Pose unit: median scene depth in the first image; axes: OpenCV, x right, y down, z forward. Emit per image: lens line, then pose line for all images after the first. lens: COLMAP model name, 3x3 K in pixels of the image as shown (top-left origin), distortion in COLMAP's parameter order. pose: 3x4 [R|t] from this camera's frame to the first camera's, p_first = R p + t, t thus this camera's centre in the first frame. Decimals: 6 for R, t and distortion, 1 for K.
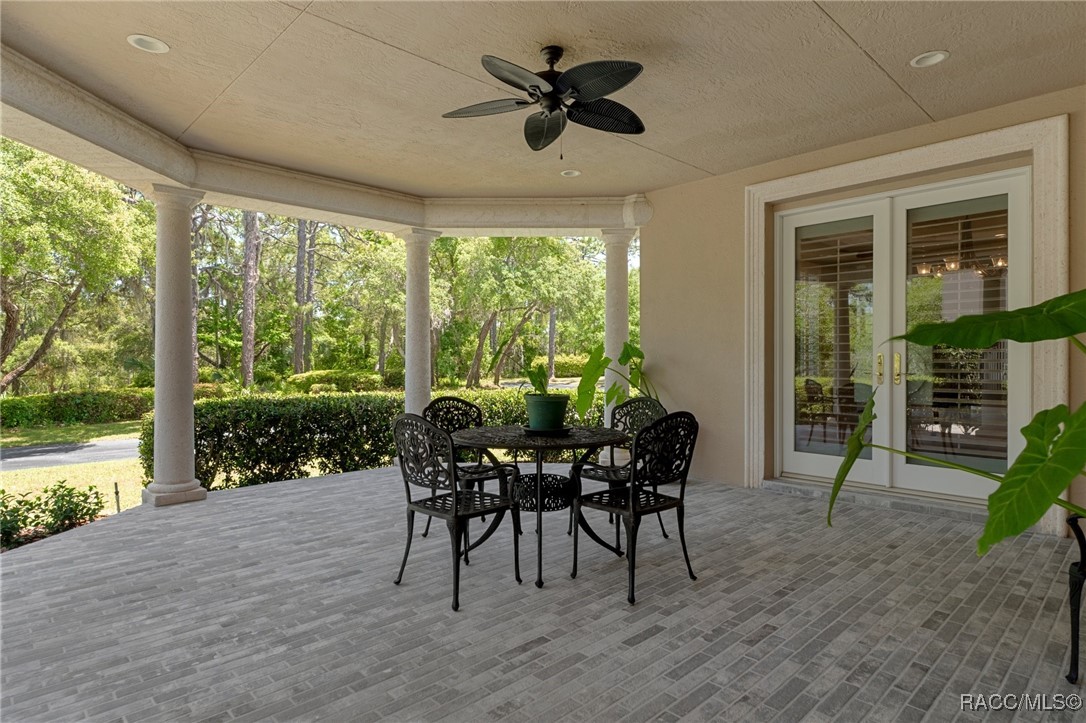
lens RADIAL K [[598.8, 0, 543.7], [0, 598.8, 358.9], [0, 0, 1]] dist [-0.006459, -0.001173]
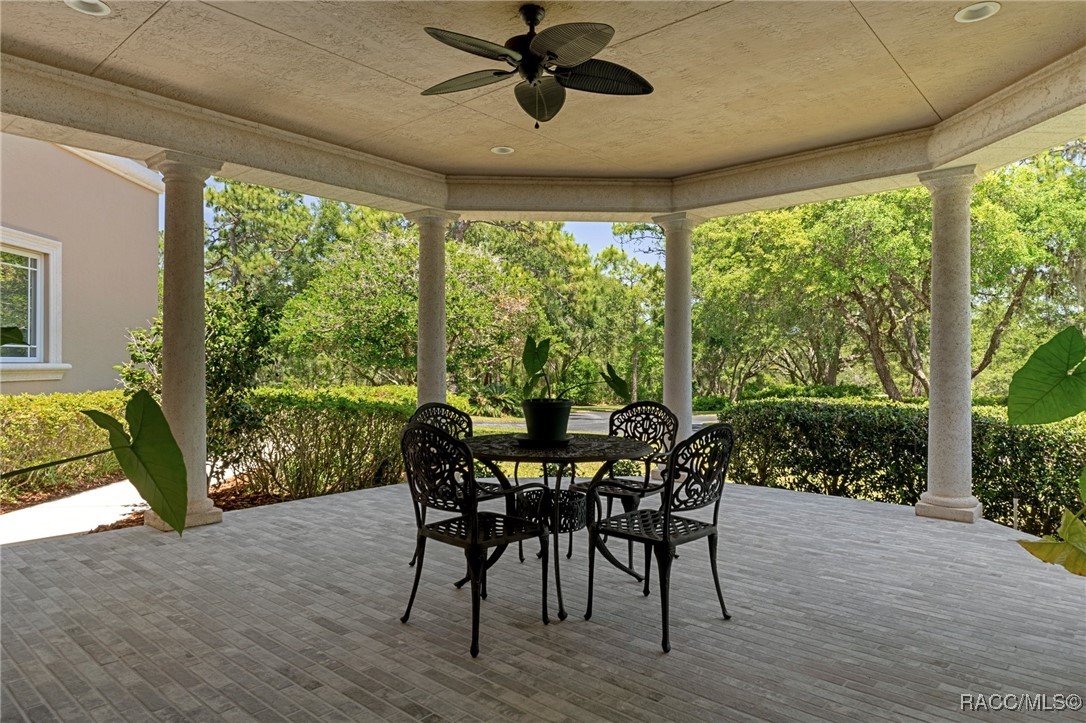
lens RADIAL K [[656.9, 0, 543.9], [0, 656.9, 359.0], [0, 0, 1]] dist [-0.037501, 0.011681]
pose [[0.114300, 0.002616, -0.993443, 1.317299], [-0.009388, 0.999955, 0.001553, 0.000193], [0.993402, 0.009149, 0.114319, 1.232040]]
